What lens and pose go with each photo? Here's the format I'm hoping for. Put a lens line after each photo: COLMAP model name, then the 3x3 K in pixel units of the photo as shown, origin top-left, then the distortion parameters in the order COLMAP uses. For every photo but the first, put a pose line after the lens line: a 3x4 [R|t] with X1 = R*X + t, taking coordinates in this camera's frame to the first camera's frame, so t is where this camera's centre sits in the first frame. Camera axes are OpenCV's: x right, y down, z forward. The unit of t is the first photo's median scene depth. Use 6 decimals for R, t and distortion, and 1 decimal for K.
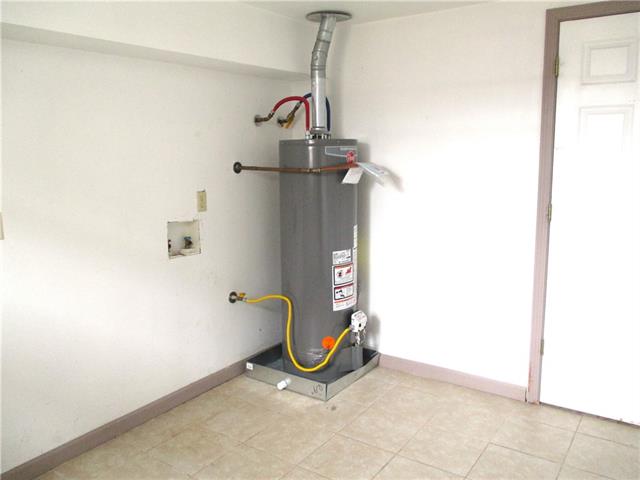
lens RADIAL K [[530.0, 0, 320.0], [0, 530.0, 240.0], [0, 0, 1]] dist [-0.036779, -0.003722]
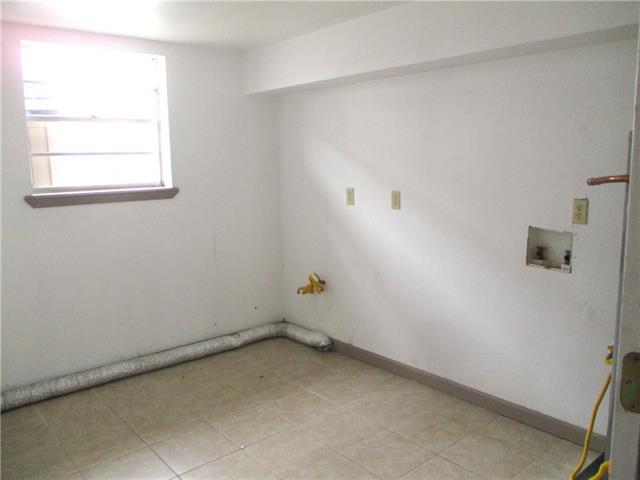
lens RADIAL K [[530.0, 0, 320.0], [0, 530.0, 240.0], [0, 0, 1]] dist [-0.036779, -0.003722]
pose [[-0.281191, 0.168149, -0.944806, 0.690375], [-0.127229, 0.969307, 0.210375, -0.157494], [0.951181, 0.179362, -0.251167, 0.879927]]
